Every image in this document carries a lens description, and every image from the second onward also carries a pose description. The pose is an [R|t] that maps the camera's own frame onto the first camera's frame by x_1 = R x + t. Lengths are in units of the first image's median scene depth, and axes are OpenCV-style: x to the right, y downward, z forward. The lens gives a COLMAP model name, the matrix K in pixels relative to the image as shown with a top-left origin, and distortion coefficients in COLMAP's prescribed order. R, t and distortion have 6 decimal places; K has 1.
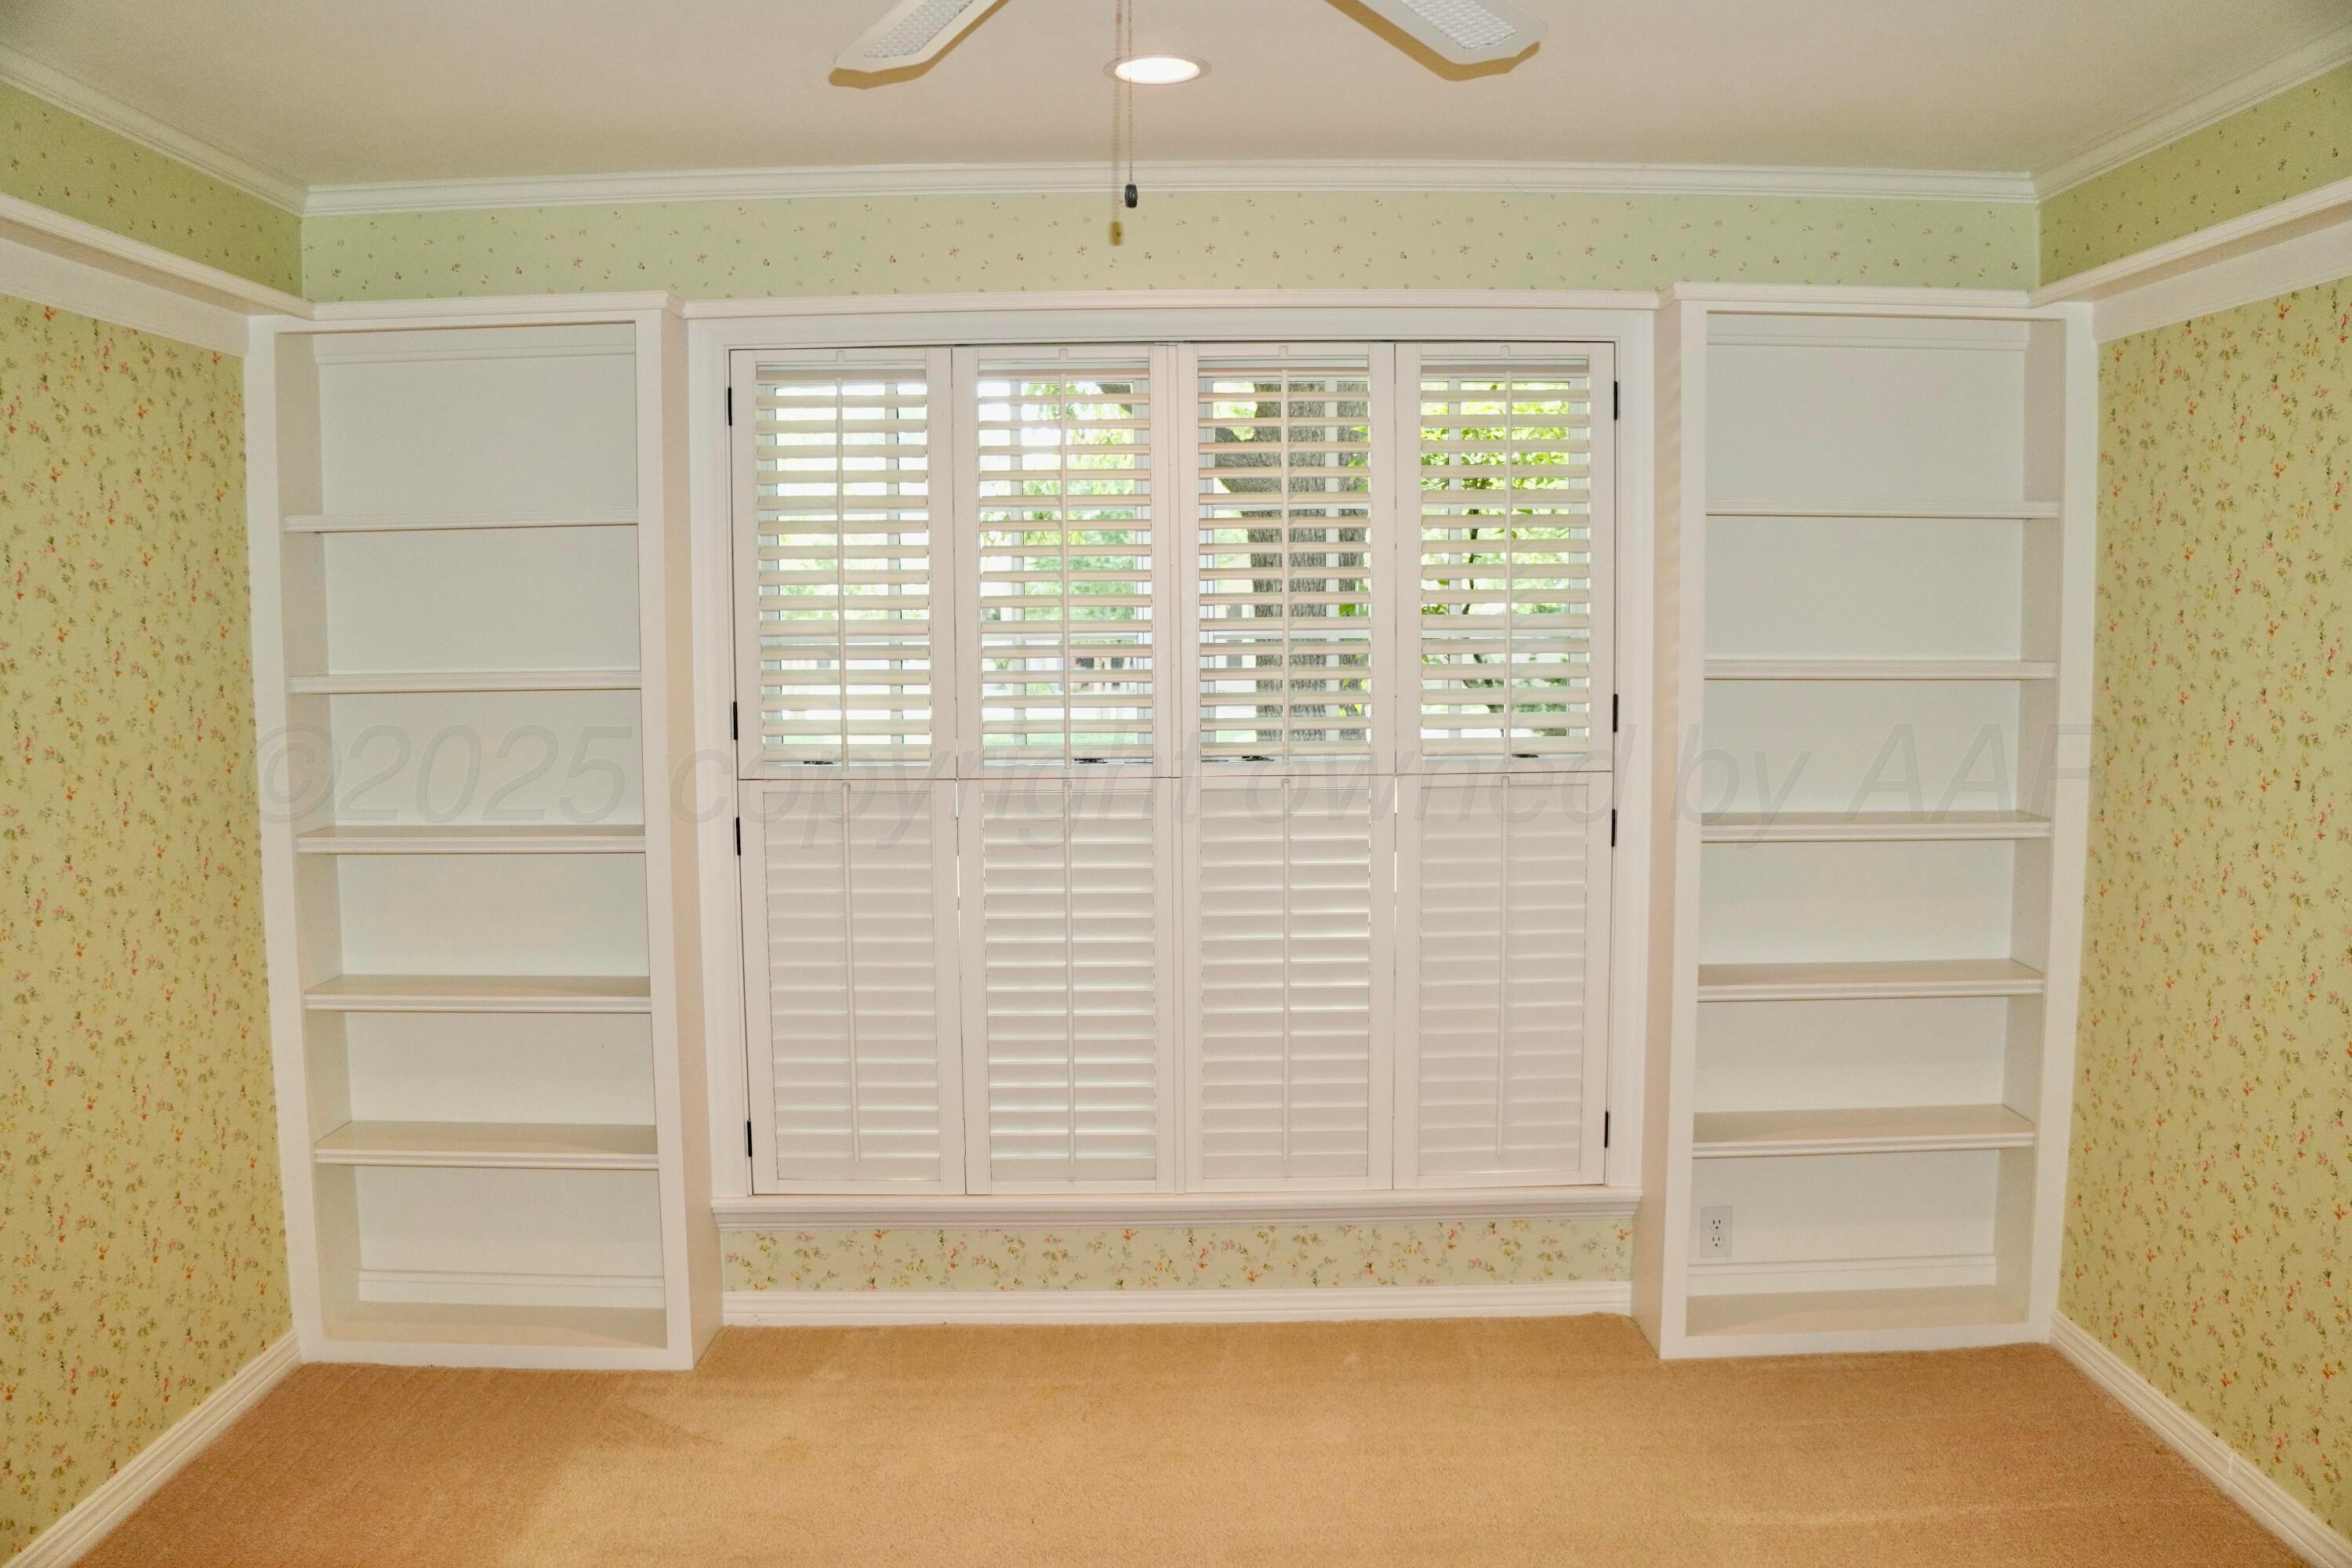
lens RADIAL K [[1799.7, 0, 1177.3], [0, 1799.7, 763.7], [0, 0, 1]] dist [-0.156192, 0.087838]
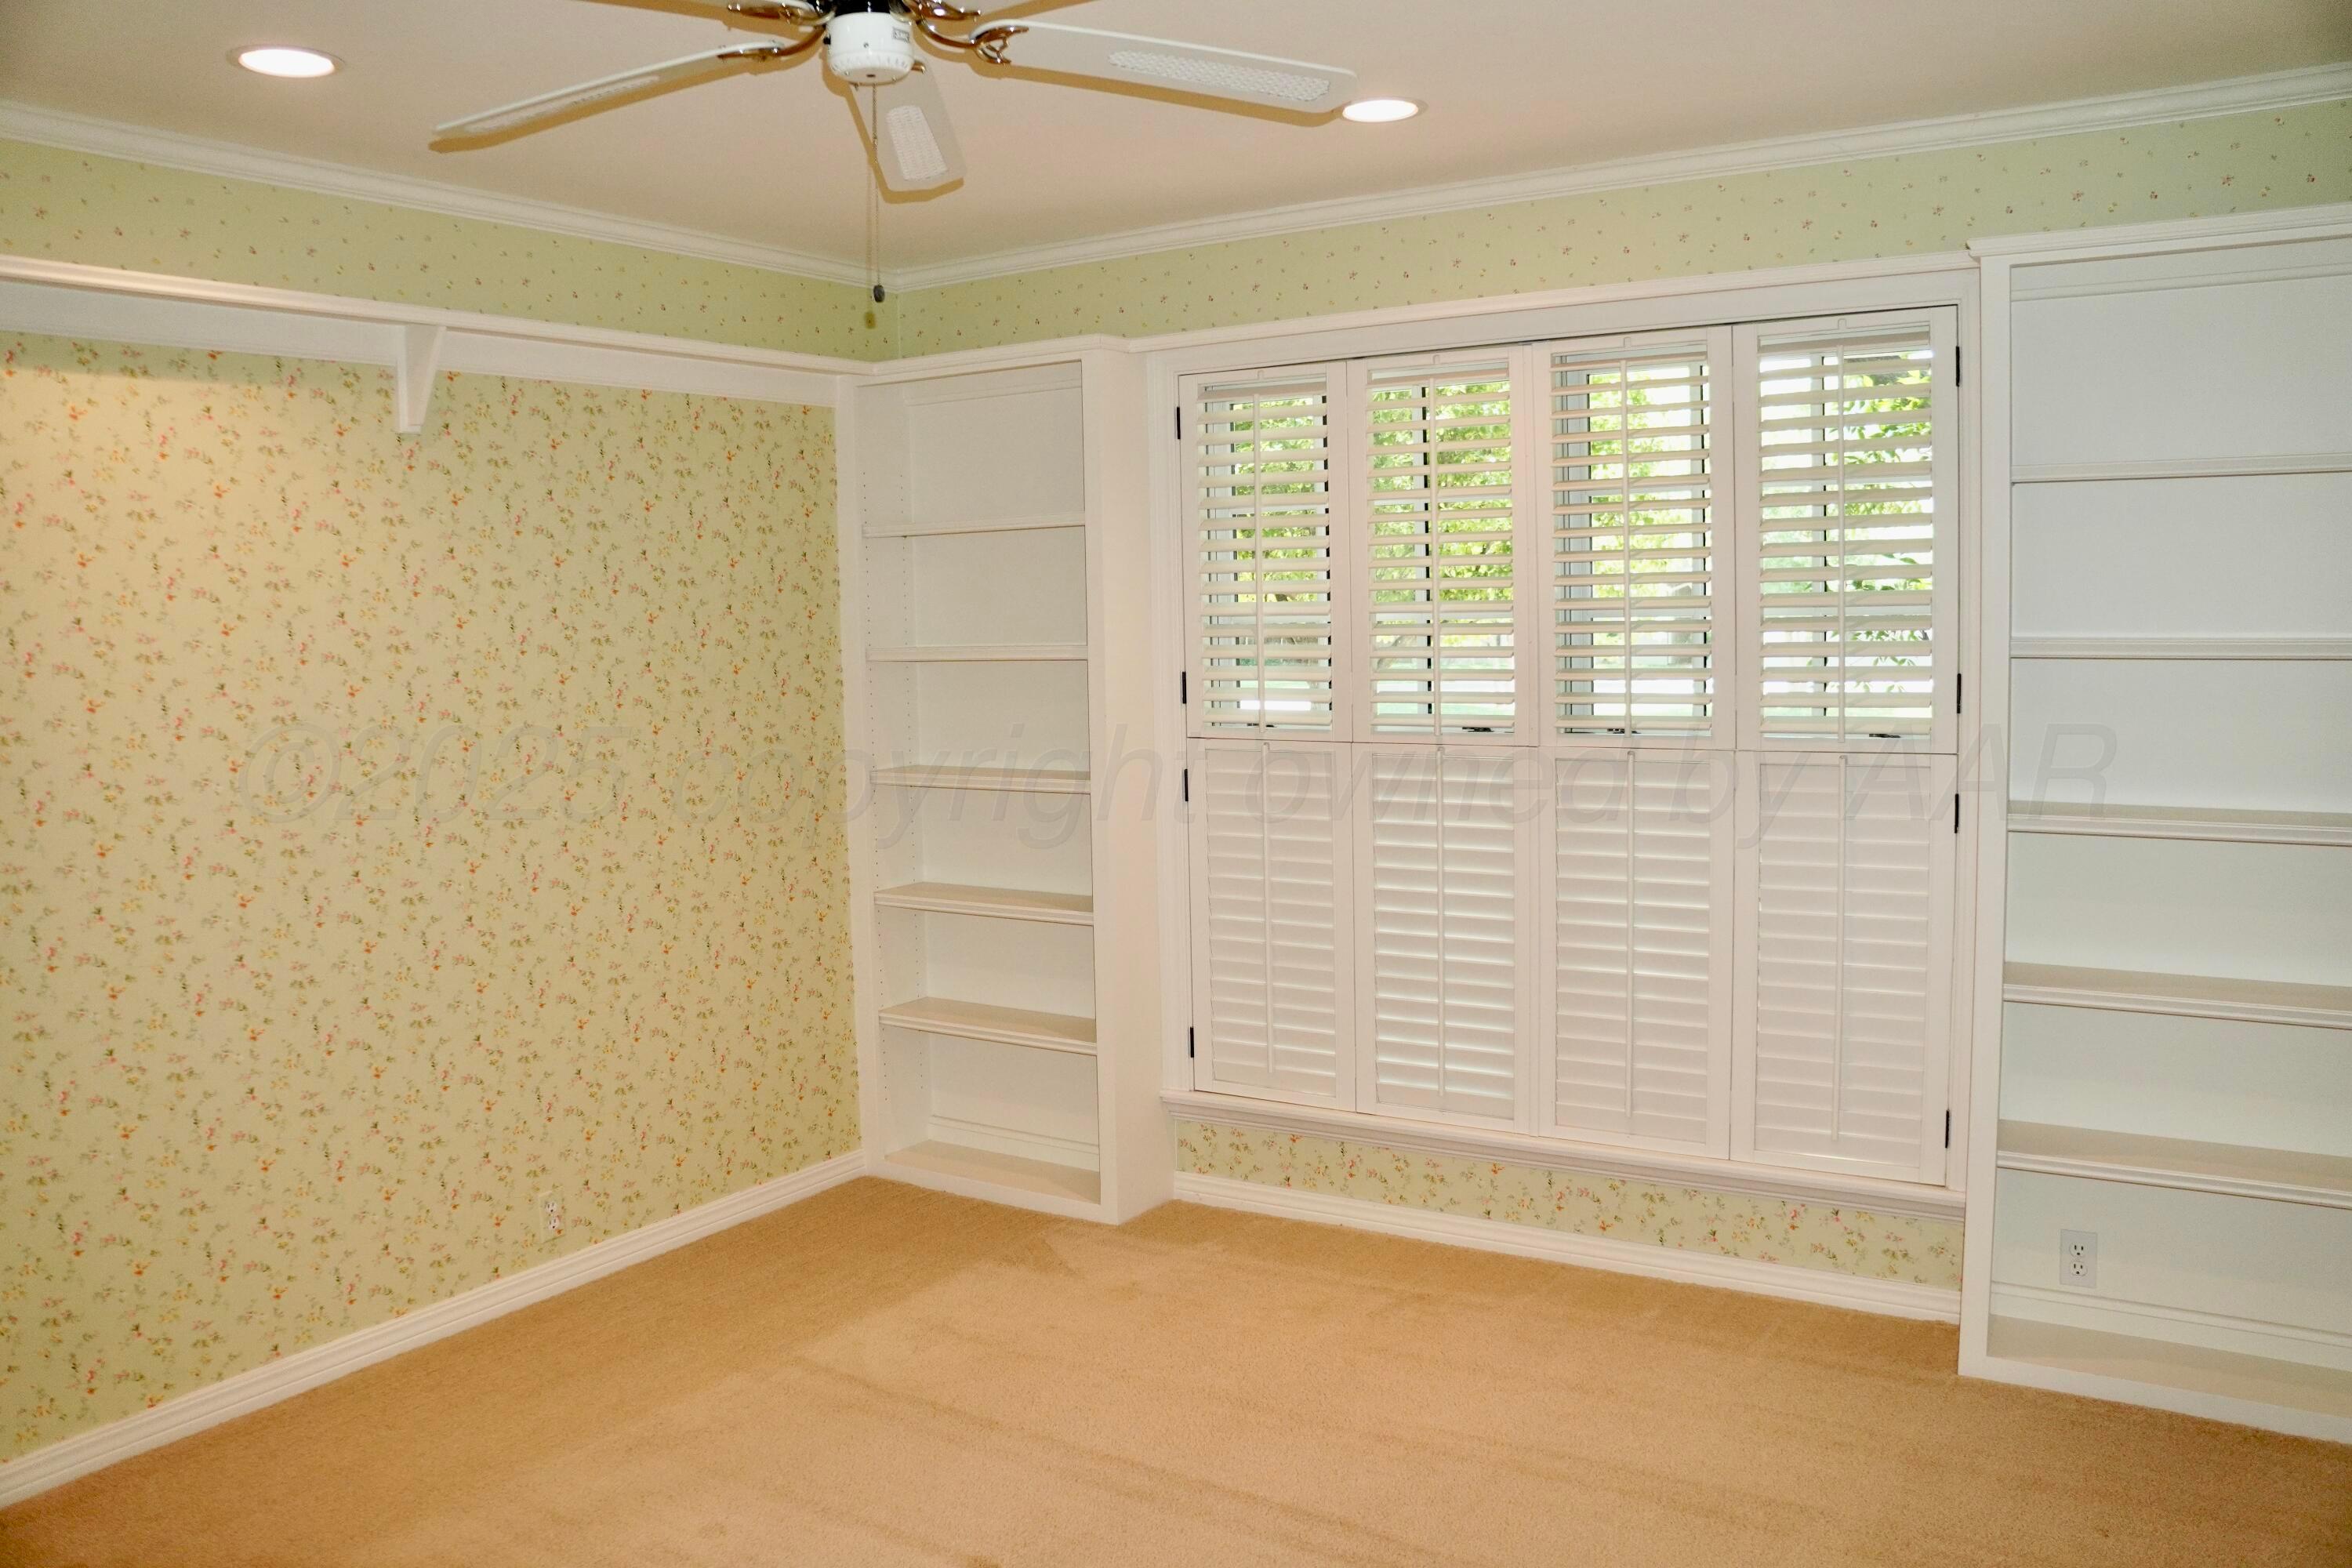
lens RADIAL K [[1799.7, 0, 1243.6], [0, 1799.7, 730.3], [0, 0, 1]] dist [-0.156192, 0.087838]
pose [[0.854327, 0.026443, -0.519063, 0.403849], [-0.027504, 0.999606, 0.005655, -0.003326], [0.519008, 0.009445, 0.854717, -0.003230]]
